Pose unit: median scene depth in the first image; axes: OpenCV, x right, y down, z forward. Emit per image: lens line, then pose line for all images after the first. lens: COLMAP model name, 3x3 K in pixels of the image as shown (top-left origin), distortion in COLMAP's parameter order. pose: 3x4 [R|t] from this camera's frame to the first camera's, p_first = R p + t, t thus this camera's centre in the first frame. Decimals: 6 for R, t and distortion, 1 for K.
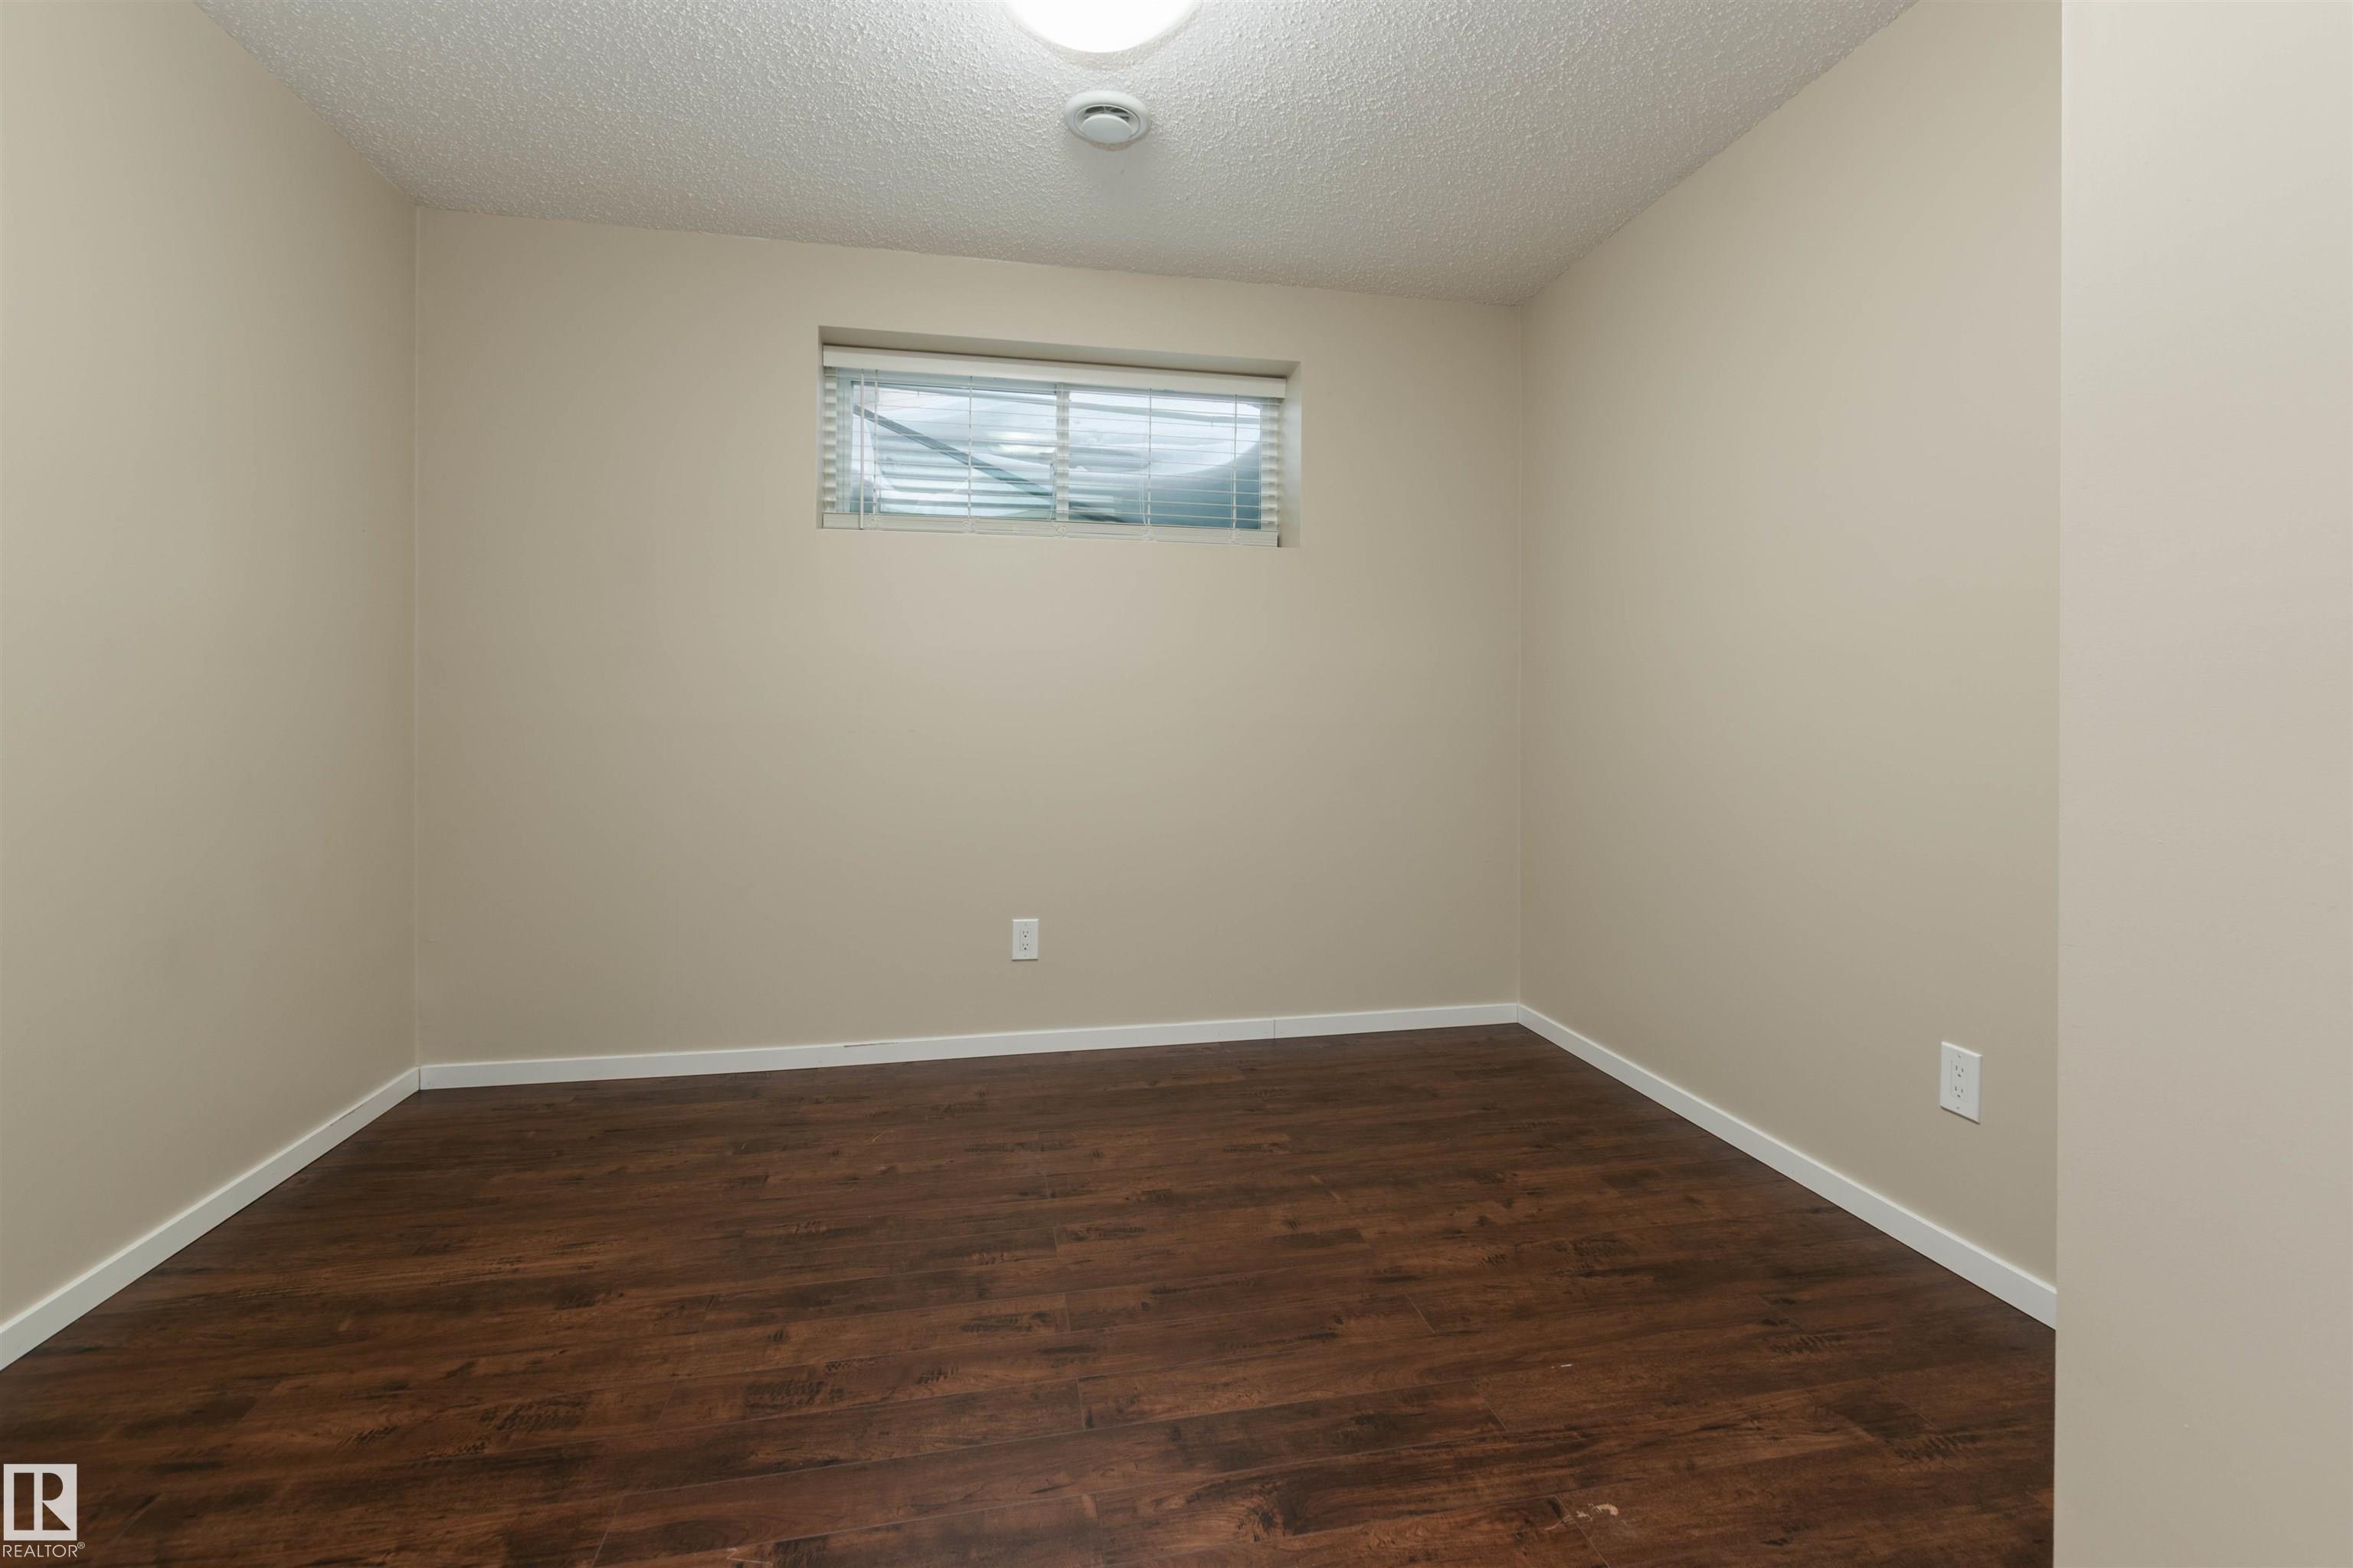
lens RADIAL K [[1047.4, 0, 1178.0], [0, 1047.4, 760.4], [0, 0, 1]] dist [0.005628, -0.001211]
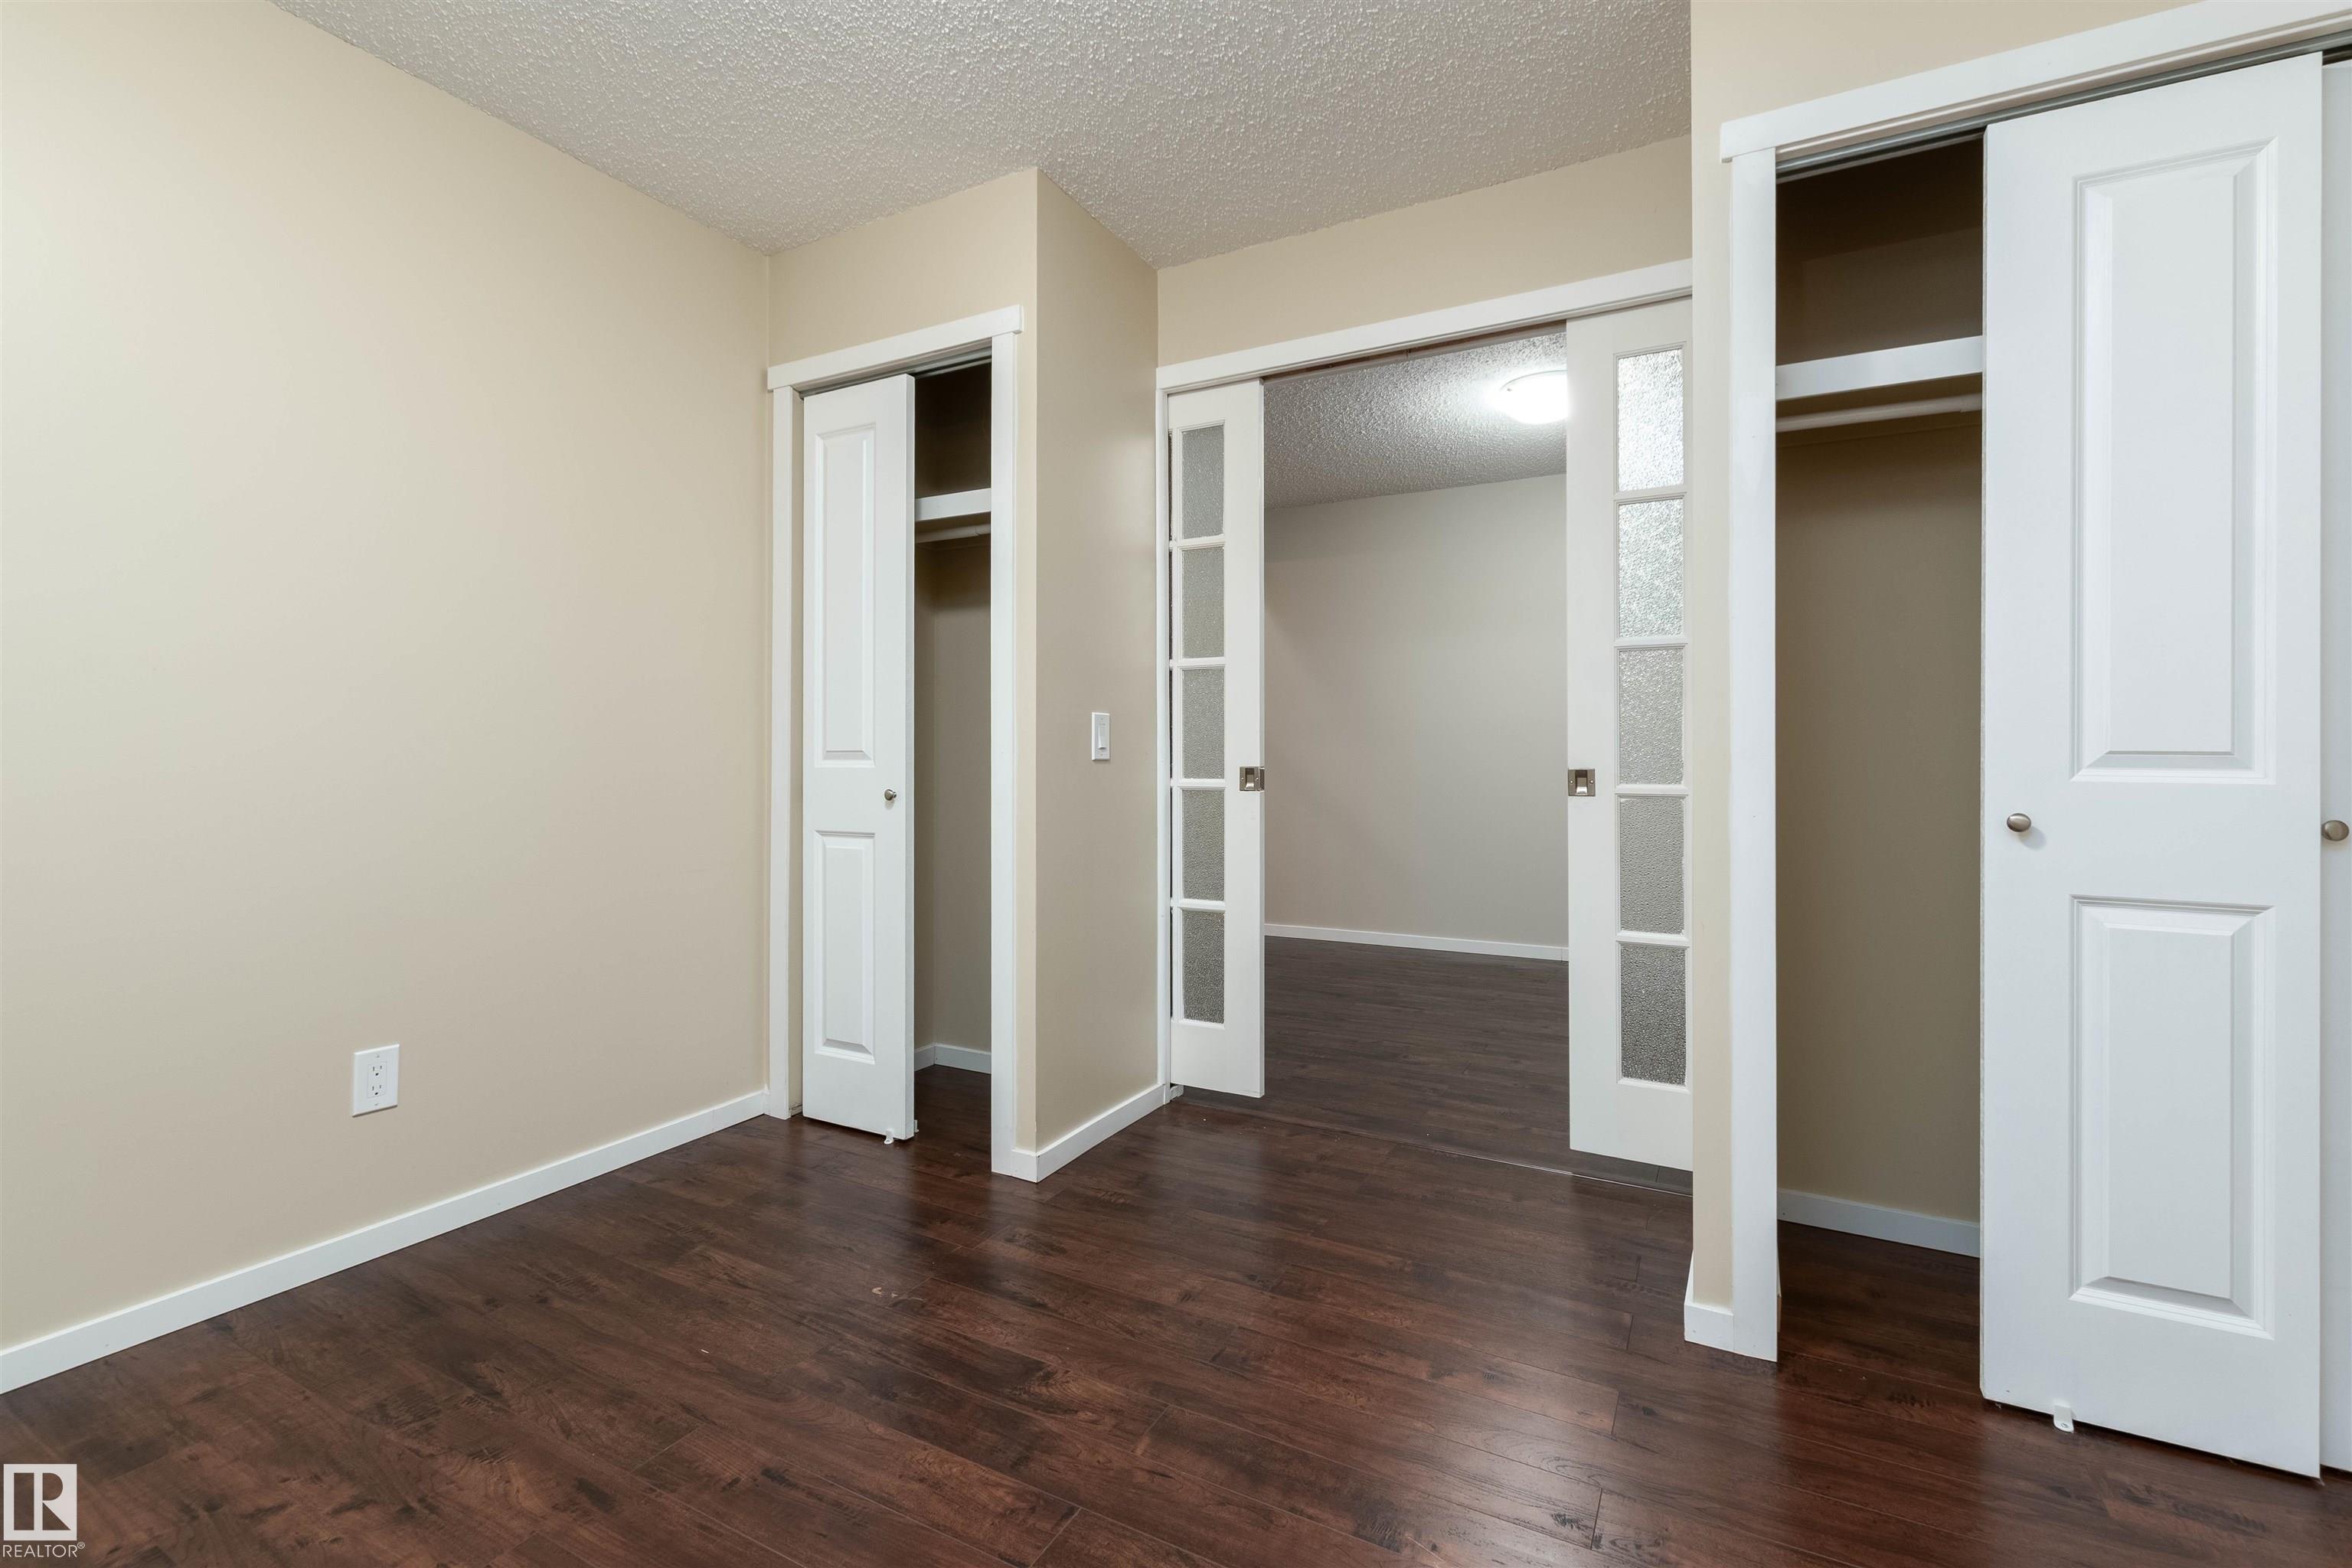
lens RADIAL K [[1041.3, 0, 1151.8], [0, 1041.3, 771.7], [0, 0, 1]] dist [0.011248, -0.000590]
pose [[-0.757933, -0.012286, 0.652217, -0.709221], [0.022717, 0.998719, 0.045213, -0.059495], [-0.651937, 0.049085, -0.756683, 1.565518]]
